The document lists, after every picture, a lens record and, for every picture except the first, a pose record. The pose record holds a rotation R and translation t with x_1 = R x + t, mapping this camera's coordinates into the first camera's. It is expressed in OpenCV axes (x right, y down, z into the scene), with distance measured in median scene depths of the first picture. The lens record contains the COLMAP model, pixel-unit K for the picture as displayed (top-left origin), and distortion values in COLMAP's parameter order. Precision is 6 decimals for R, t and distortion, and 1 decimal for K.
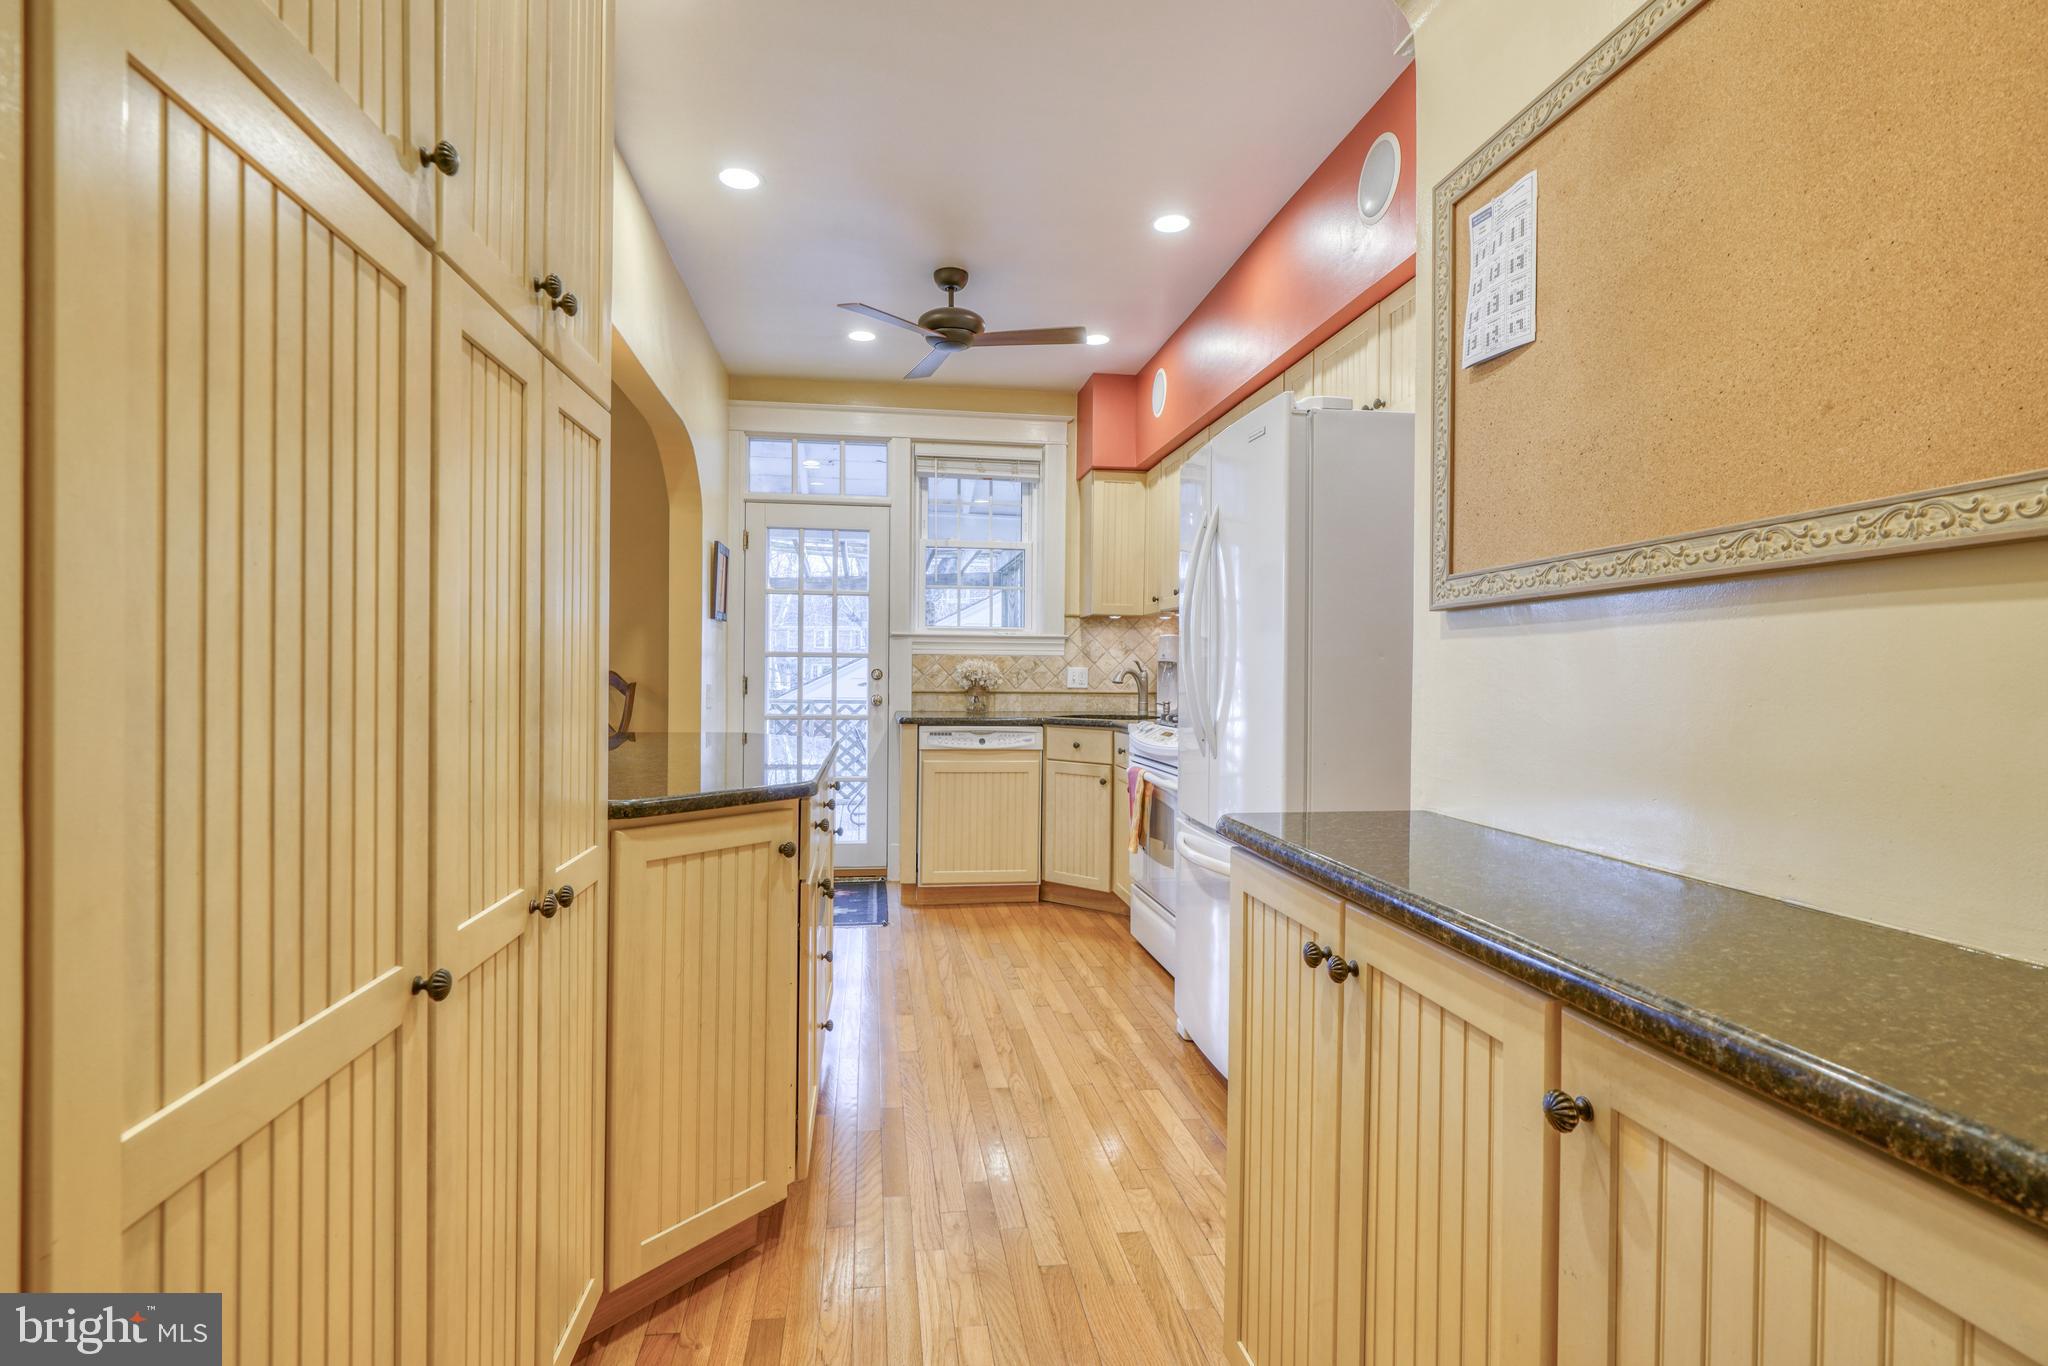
lens RADIAL K [[976.3, 0, 1089.4], [0, 976.3, 687.8], [0, 0, 1]] dist [-0.002394, 0.002706]
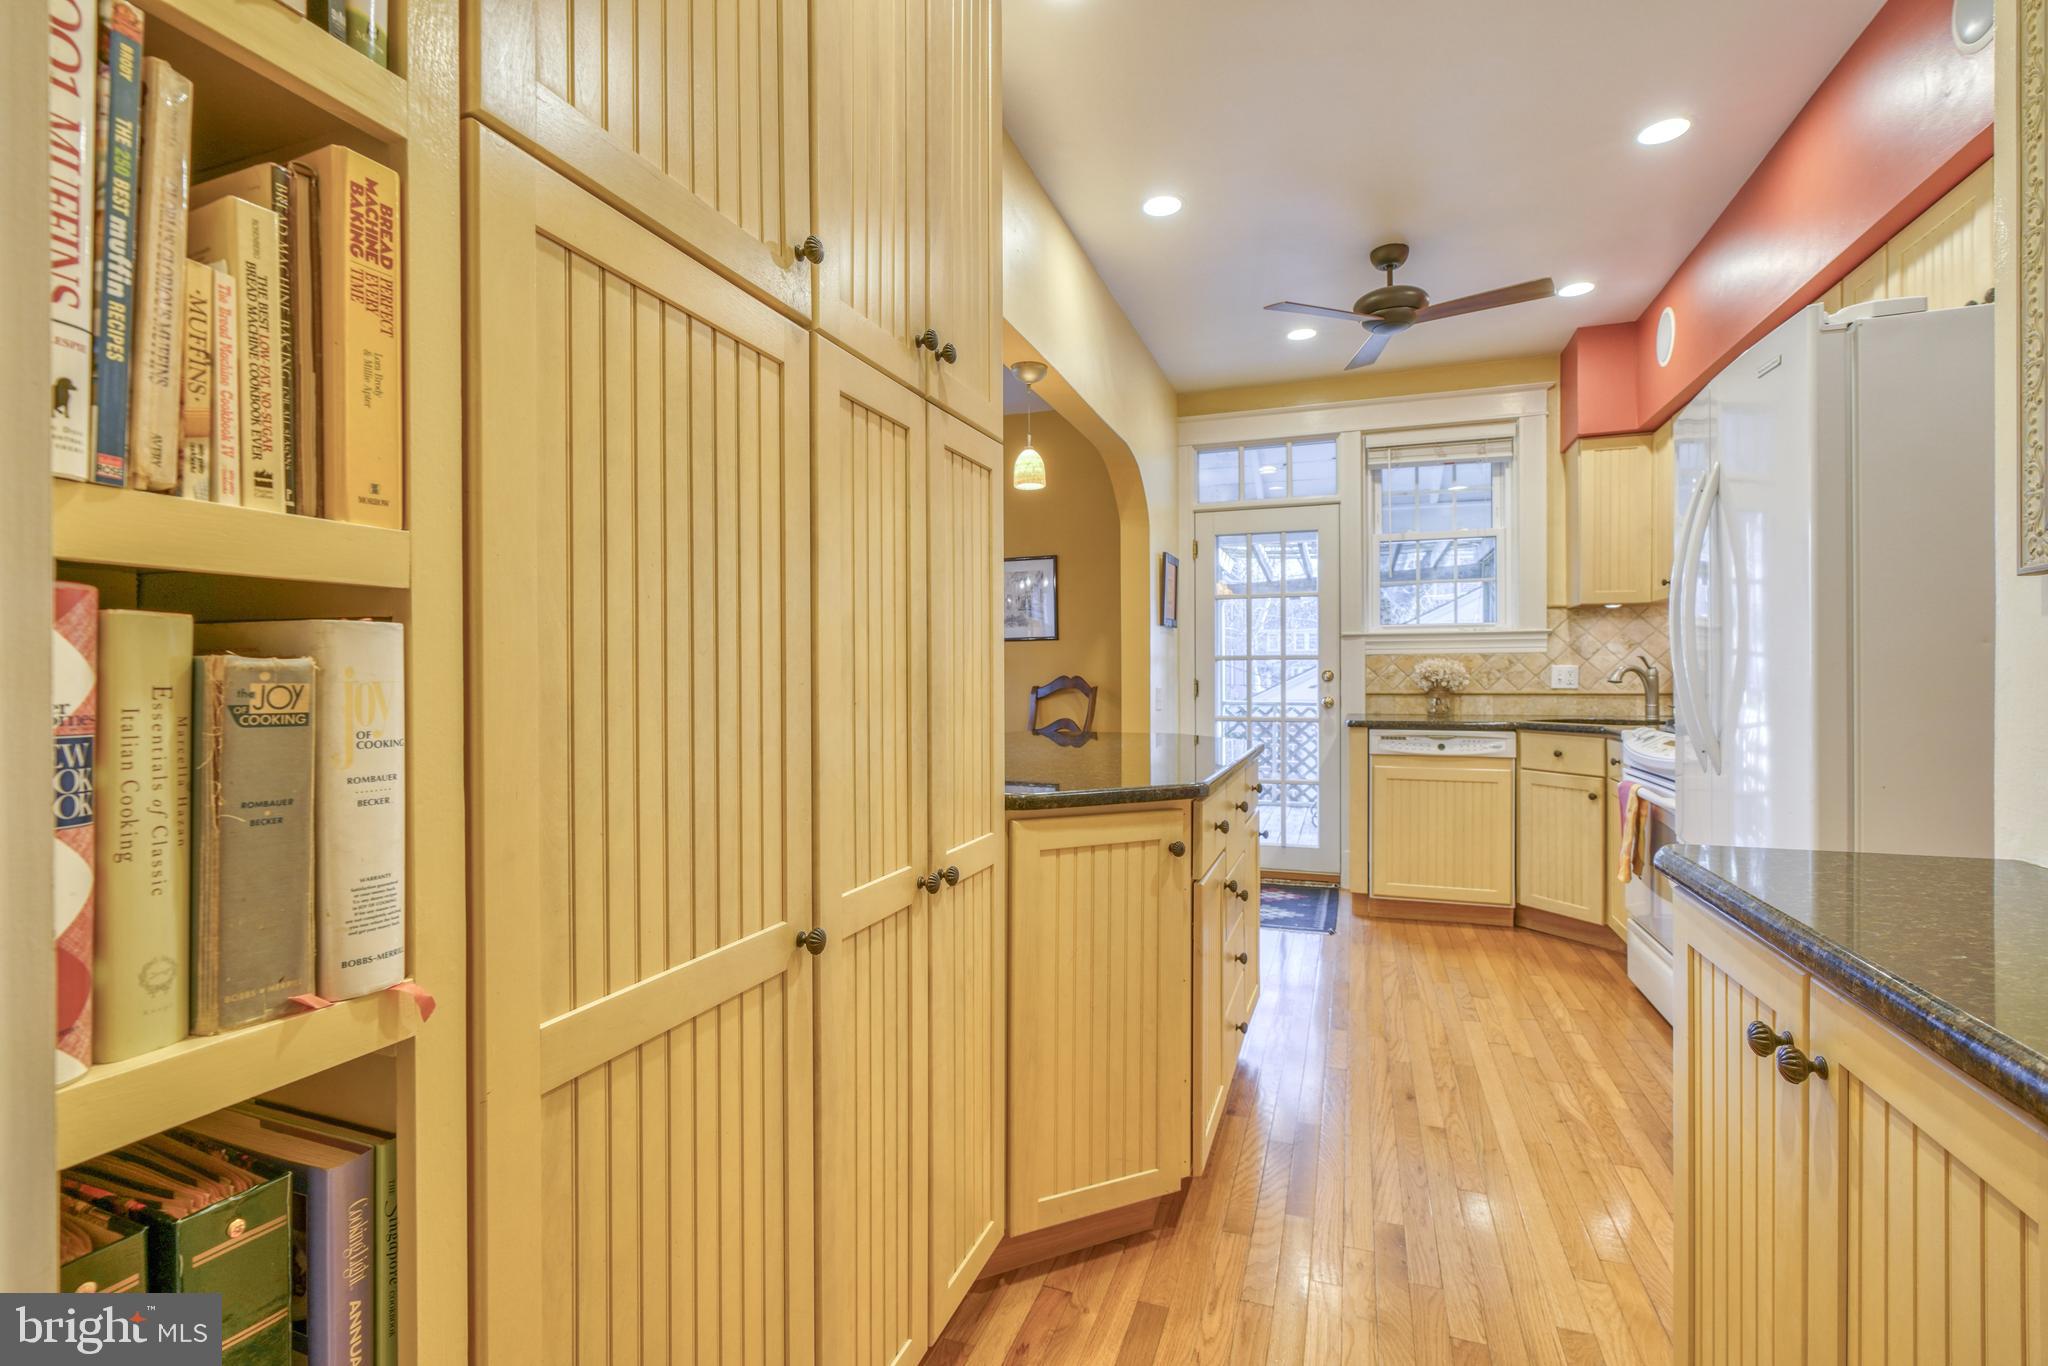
lens RADIAL K [[976.3, 0, 1068.1], [0, 976.3, 685.2], [0, 0, 1]] dist [-0.002394, 0.002706]
pose [[0.872326, -0.008678, -0.488849, 0.043474], [0.006178, 0.999958, -0.006728, 0.000263], [0.488887, 0.002849, 0.872343, 0.024817]]
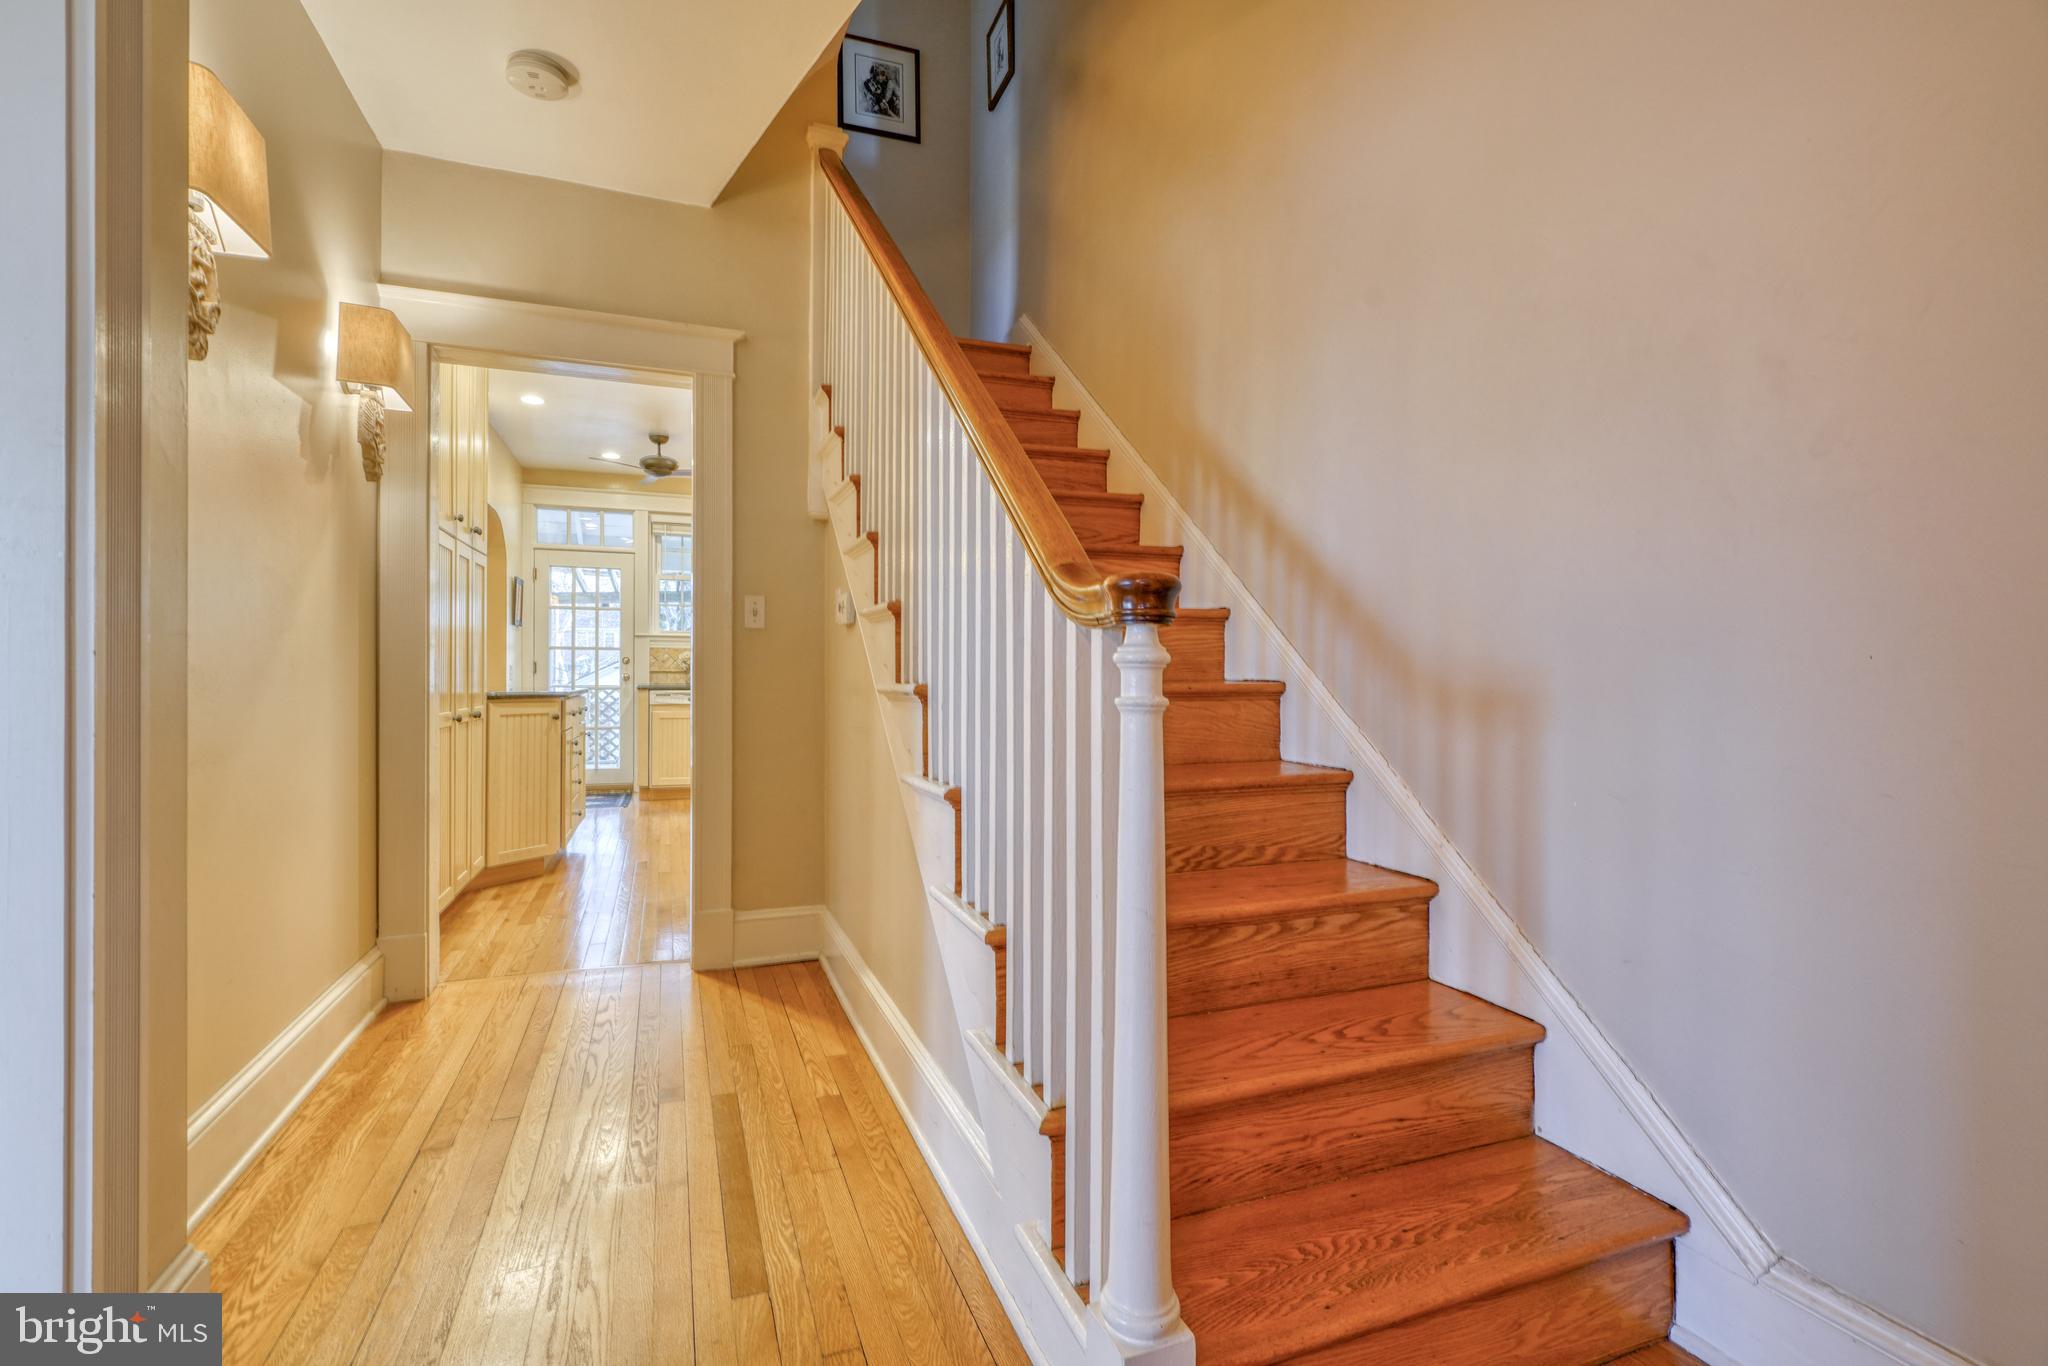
lens RADIAL K [[917.0, 0, 1038.5], [0, 917.0, 671.4], [0, 0, 1]] dist [-0.013489, 0.005915]
pose [[0.986243, -0.005772, 0.165200, 0.259280], [0.008623, 0.999826, -0.016545, 0.044964], [-0.165076, 0.017742, 0.986121, -0.752175]]
